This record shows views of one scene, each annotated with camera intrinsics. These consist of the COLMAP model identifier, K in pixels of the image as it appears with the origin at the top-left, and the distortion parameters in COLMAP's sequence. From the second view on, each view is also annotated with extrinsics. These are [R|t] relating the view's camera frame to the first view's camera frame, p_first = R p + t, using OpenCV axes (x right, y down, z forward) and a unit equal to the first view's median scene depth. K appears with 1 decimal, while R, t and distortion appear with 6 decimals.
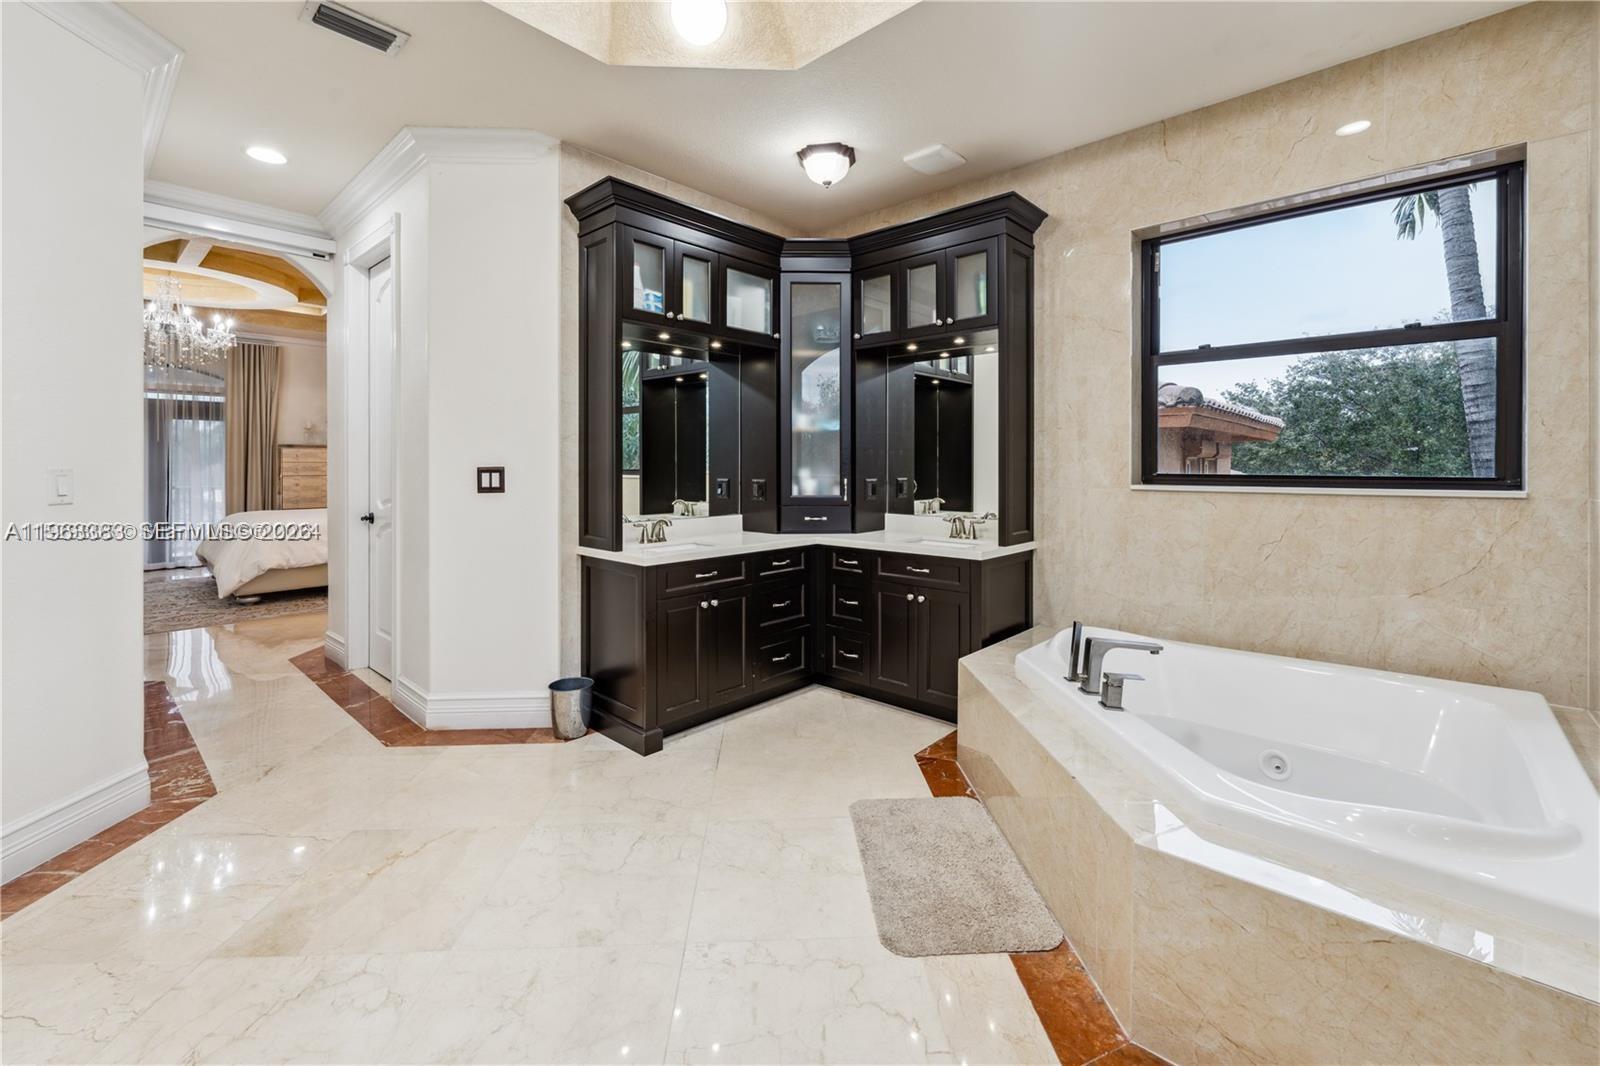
lens RADIAL K [[671.9, 0, 782.9], [0, 671.9, 469.6], [0, 0, 1]] dist [0.000458, 0.000124]
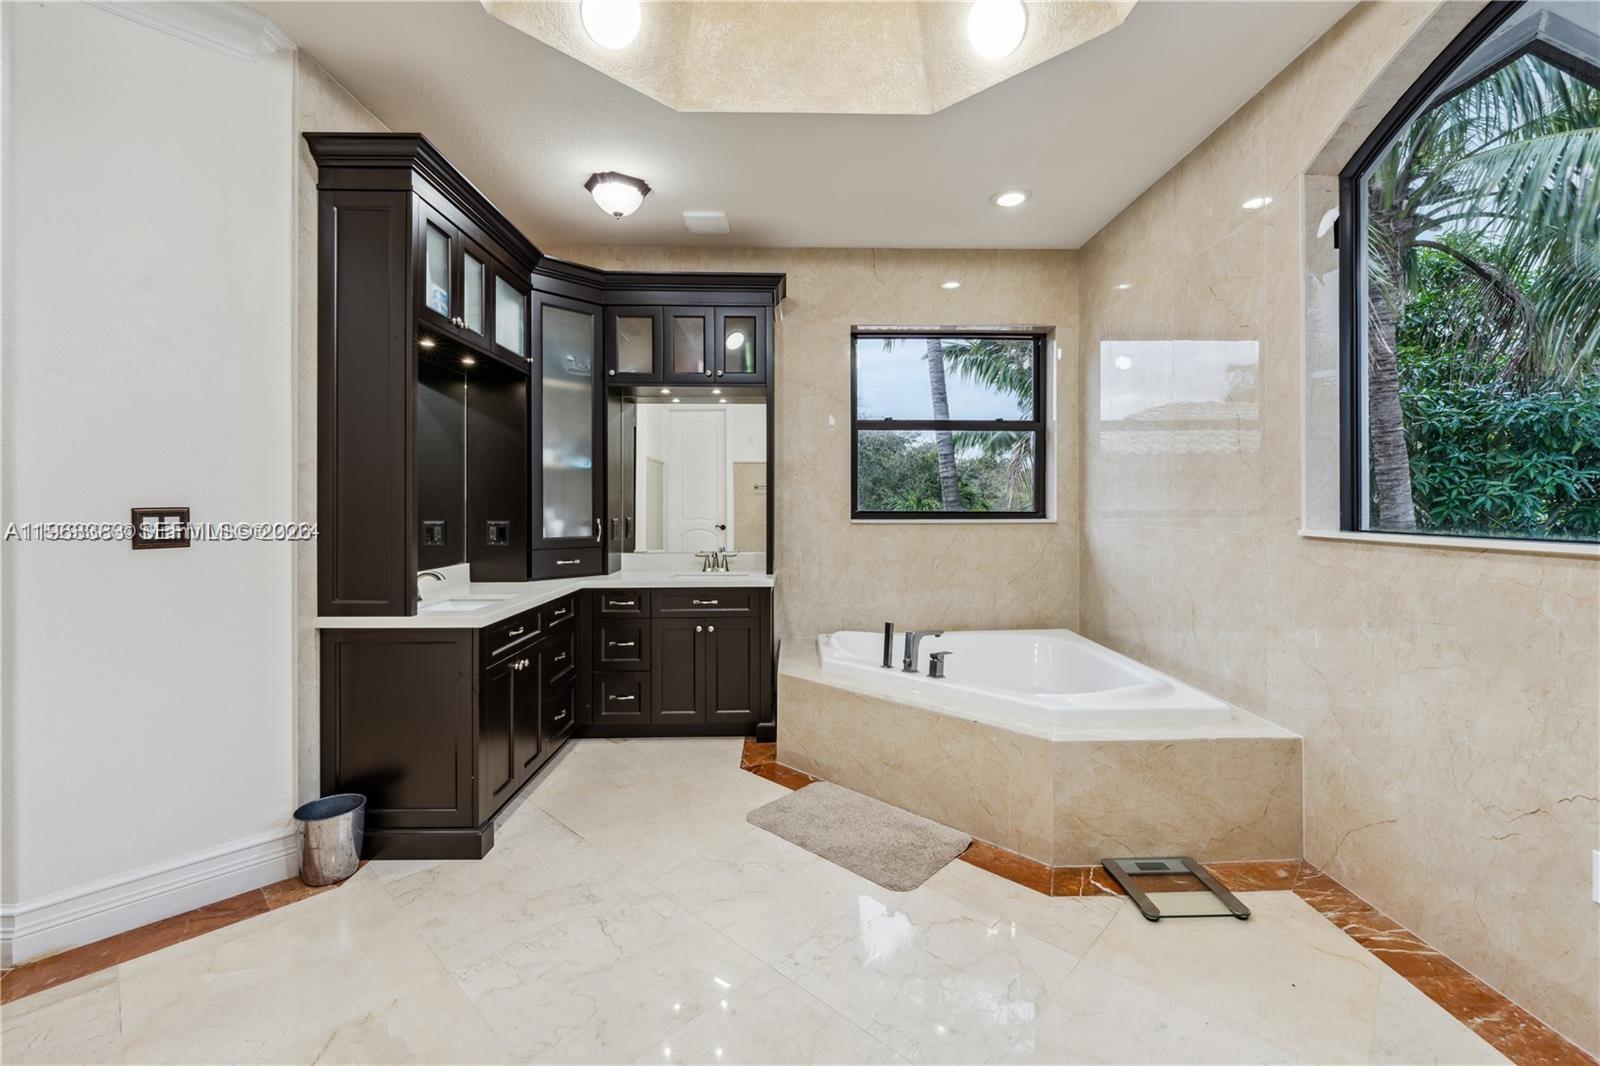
lens RADIAL K [[682.1, 0, 803.4], [0, 682.1, 508.0], [0, 0, 1]] dist [0.000065, 0.000013]
pose [[0.714611, -0.003456, 0.699514, -0.457725], [0.005055, 0.999987, -0.000224, -0.000047], [-0.699504, 0.003696, 0.714619, 0.114988]]
